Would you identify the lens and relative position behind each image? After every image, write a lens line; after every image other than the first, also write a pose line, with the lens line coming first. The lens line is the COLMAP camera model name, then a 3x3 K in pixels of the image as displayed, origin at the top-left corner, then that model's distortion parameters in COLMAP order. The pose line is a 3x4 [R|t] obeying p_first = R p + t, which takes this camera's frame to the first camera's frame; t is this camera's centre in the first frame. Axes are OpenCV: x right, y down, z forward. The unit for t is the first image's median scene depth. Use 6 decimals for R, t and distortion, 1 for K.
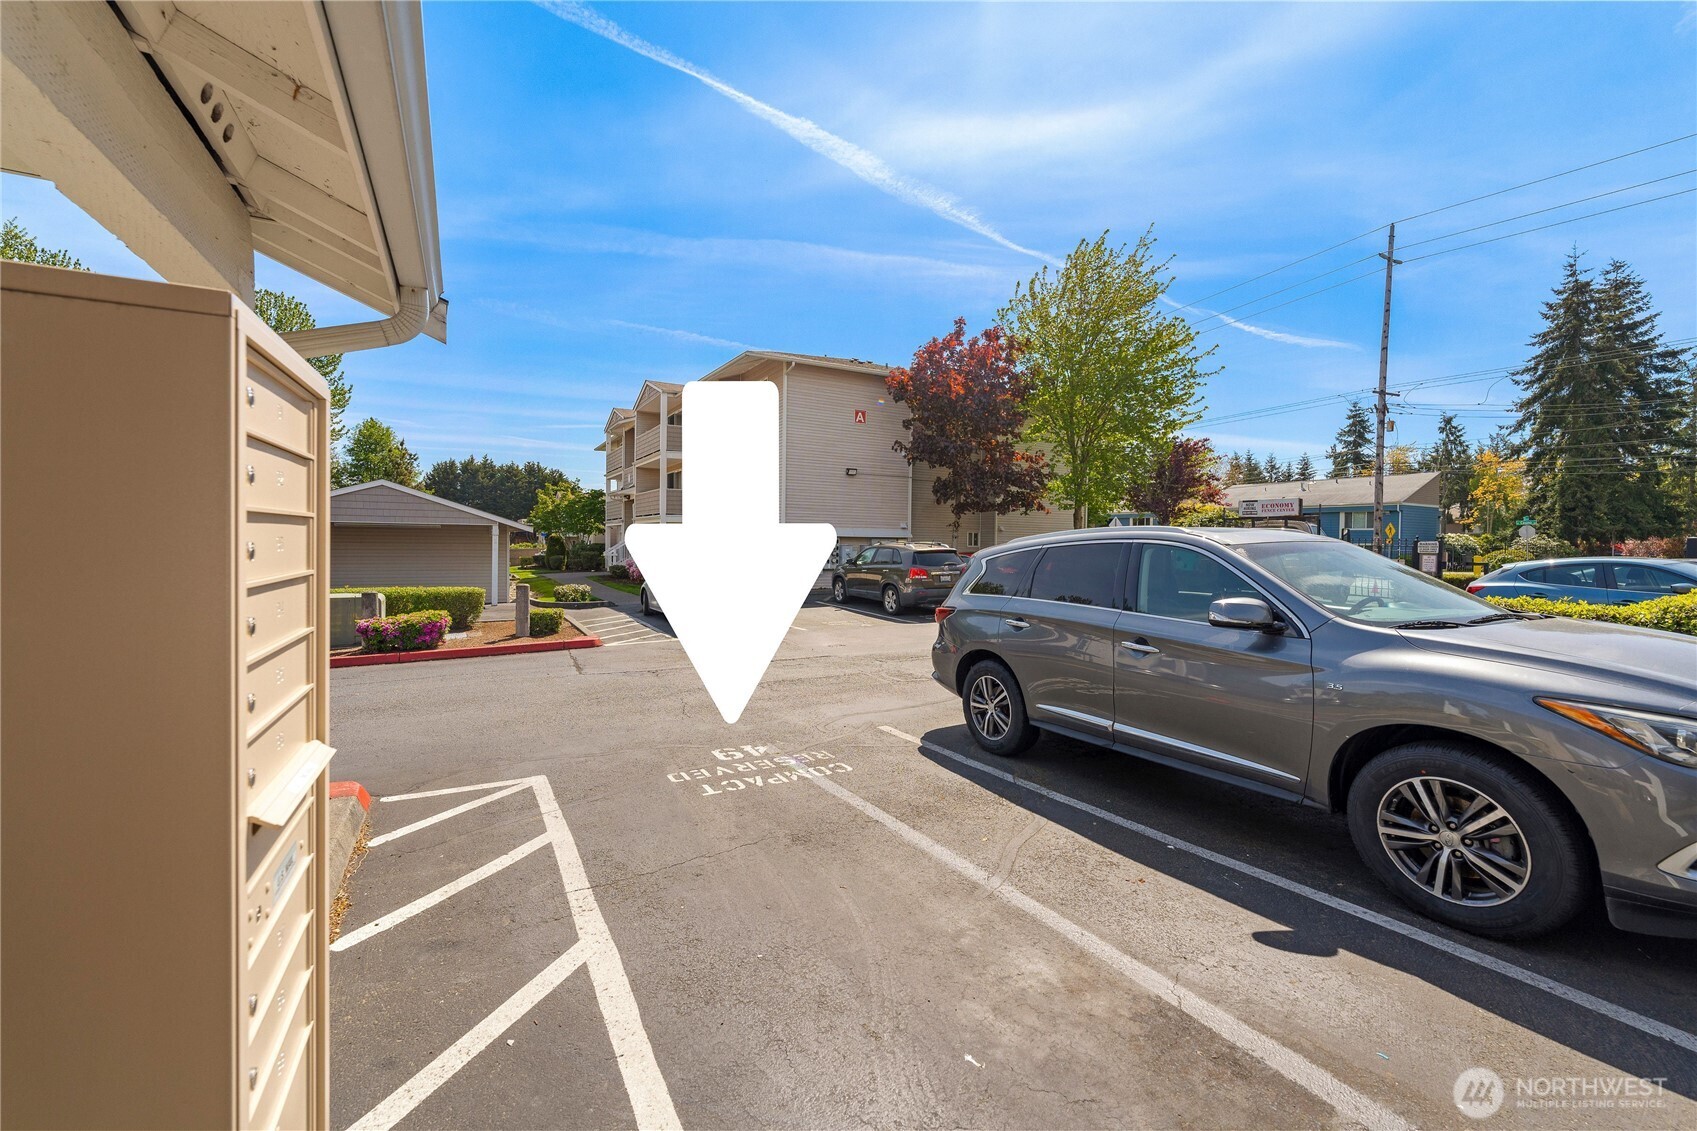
lens RADIAL K [[690.4, 0, 848.5], [0, 690.4, 565.5], [0, 0, 1]] dist [-0.000032, -0.000028]
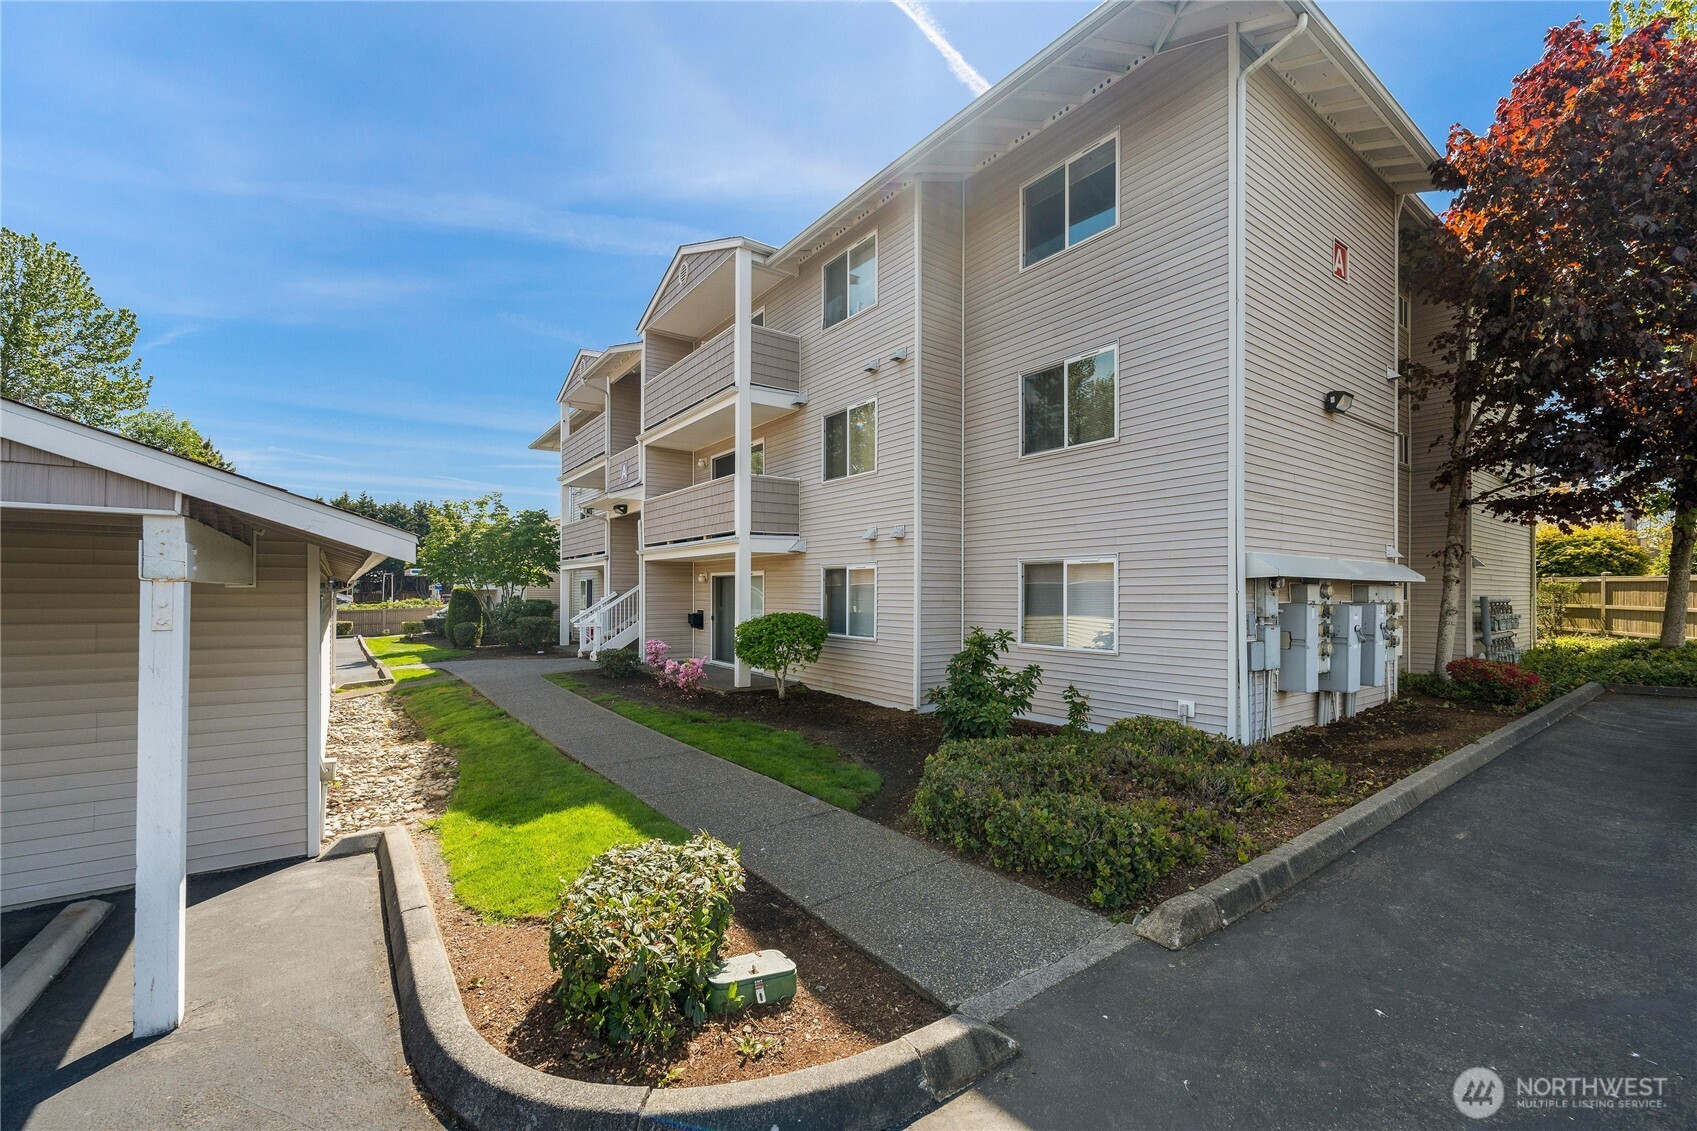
lens RADIAL K [[688.6, 0, 838.8], [0, 688.6, 587.5], [0, 0, 1]] dist [-0.002023, -0.000074]
pose [[0.993375, -0.010938, 0.114400, -0.401121], [0.015559, 0.999095, -0.039575, -0.035064], [-0.113864, 0.041093, 0.992646, 0.872958]]
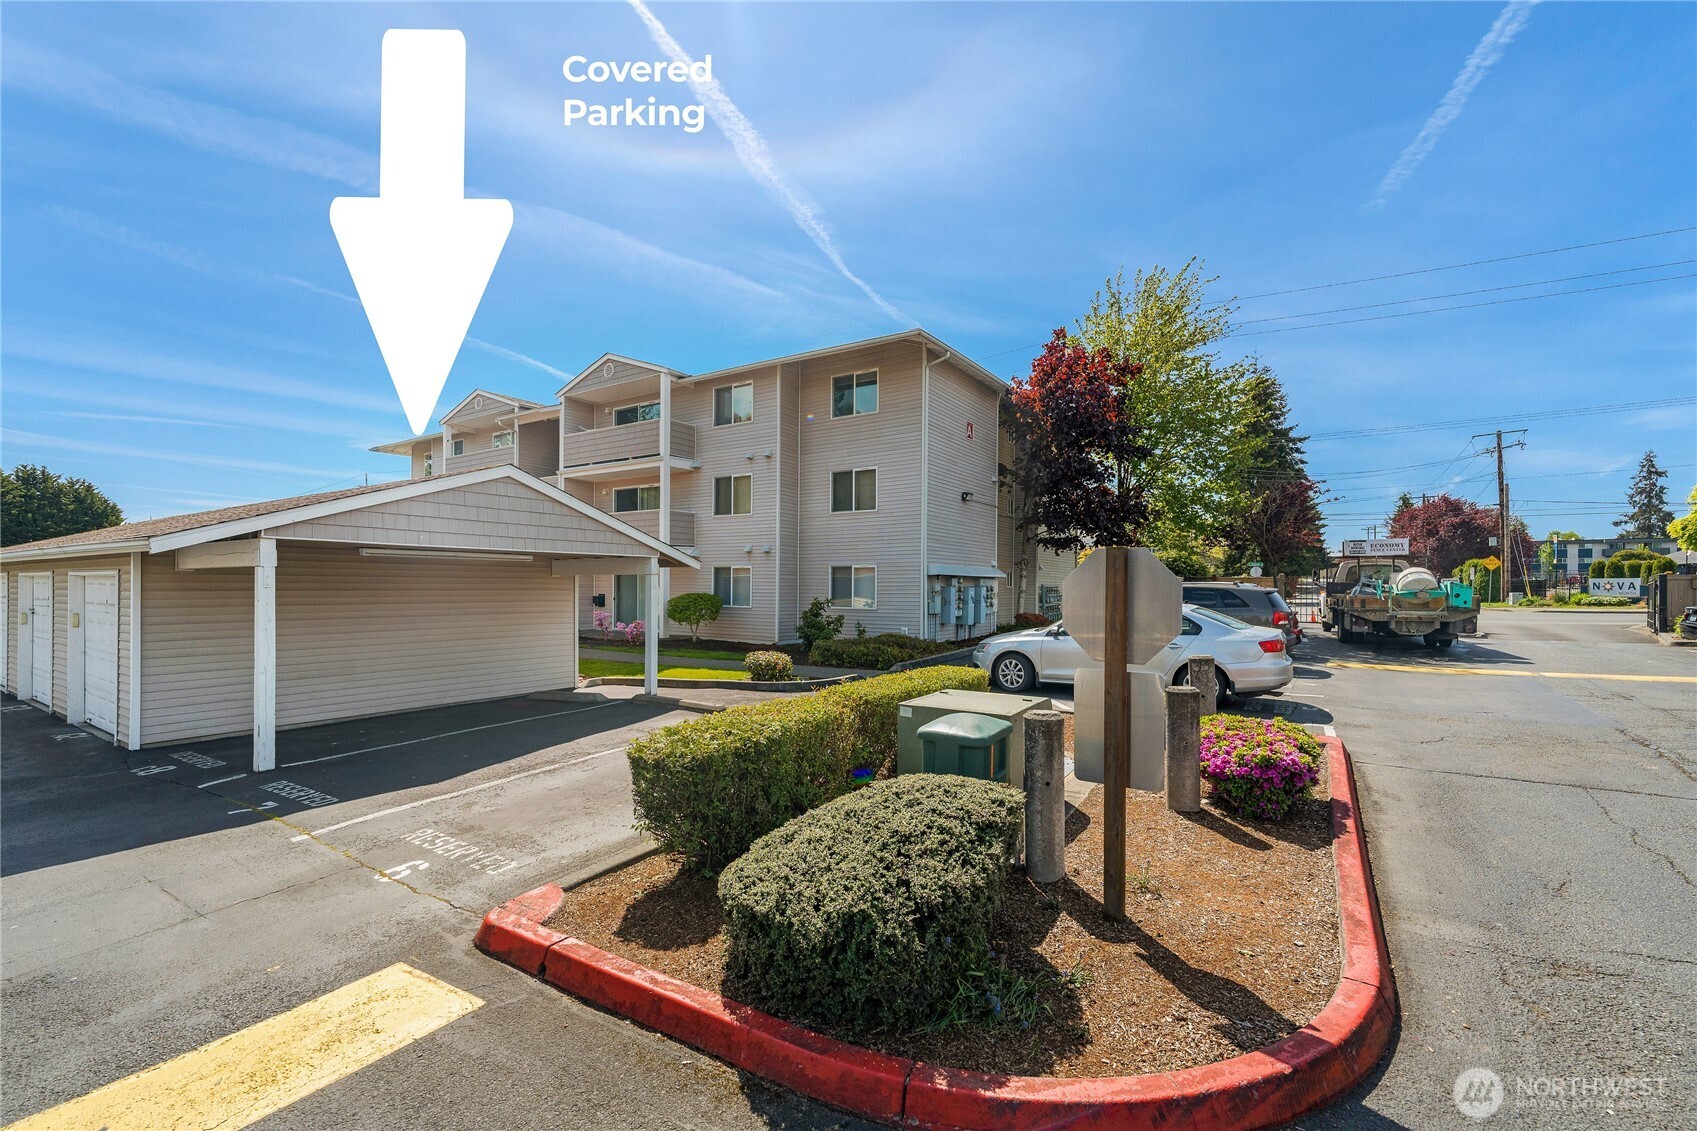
lens RADIAL K [[717.8, 0, 838.7], [0, 717.8, 586.0], [0, 0, 1]] dist [0.000280, 0.000037]
pose [[0.888001, -0.009707, 0.459738, -0.693493], [0.023766, 0.999410, -0.024804, -0.015383], [-0.459226, 0.032952, 0.887708, 0.406075]]
